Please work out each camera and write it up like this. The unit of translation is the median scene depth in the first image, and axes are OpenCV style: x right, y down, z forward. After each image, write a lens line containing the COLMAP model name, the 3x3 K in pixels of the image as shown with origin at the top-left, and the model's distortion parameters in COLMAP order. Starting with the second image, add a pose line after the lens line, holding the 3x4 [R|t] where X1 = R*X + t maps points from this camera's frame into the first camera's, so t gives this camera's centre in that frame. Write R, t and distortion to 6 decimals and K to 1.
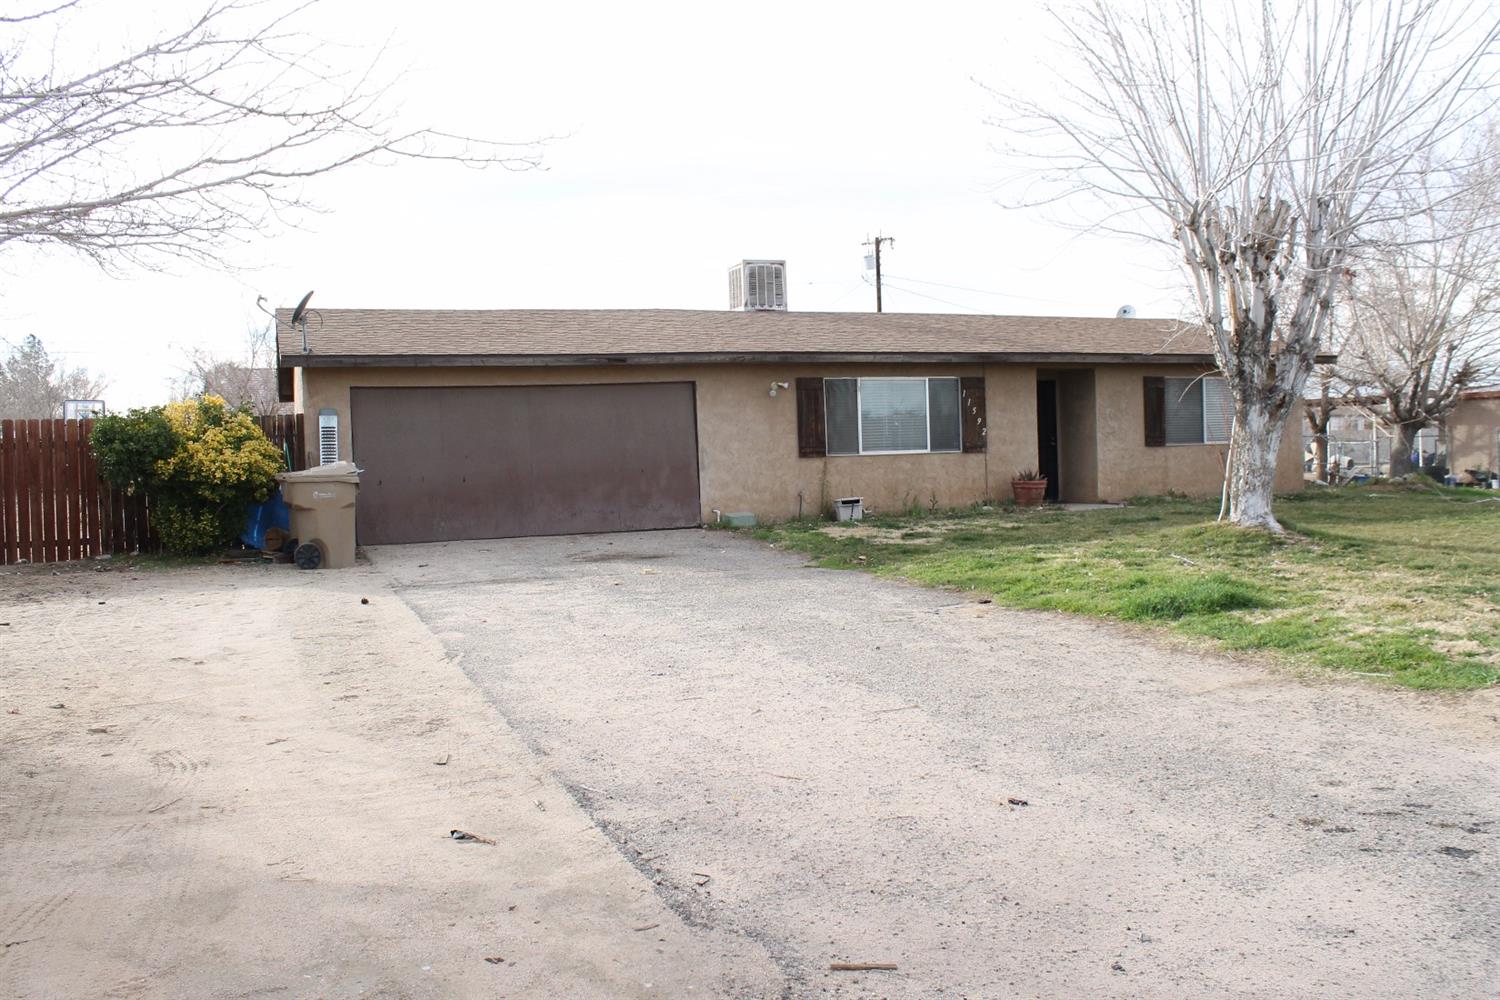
lens RADIAL K [[1257.3, 0, 766.9], [0, 1257.3, 488.1], [0, 0, 1]] dist [-0.174541, 0.159405]
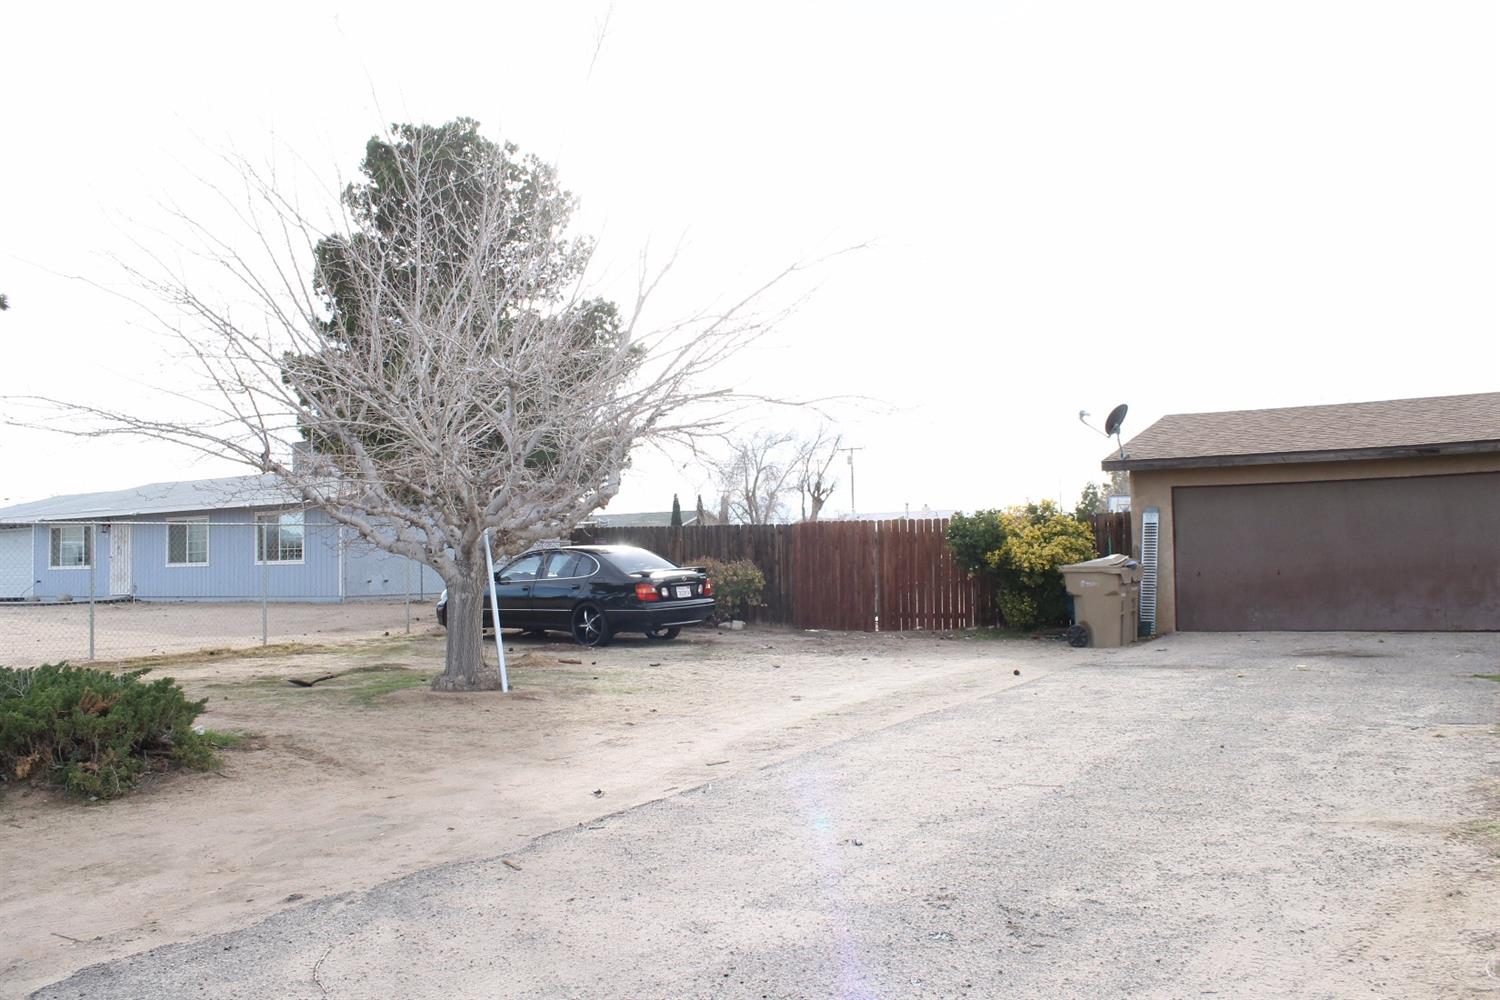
lens RADIAL K [[1257.3, 0, 766.9], [0, 1257.3, 488.1], [0, 0, 1]] dist [-0.174541, 0.159405]
pose [[0.606822, -0.029117, -0.794304, 0.350095], [-0.026319, 0.998045, -0.056693, -0.009072], [0.794402, 0.055308, 0.604870, 0.045282]]
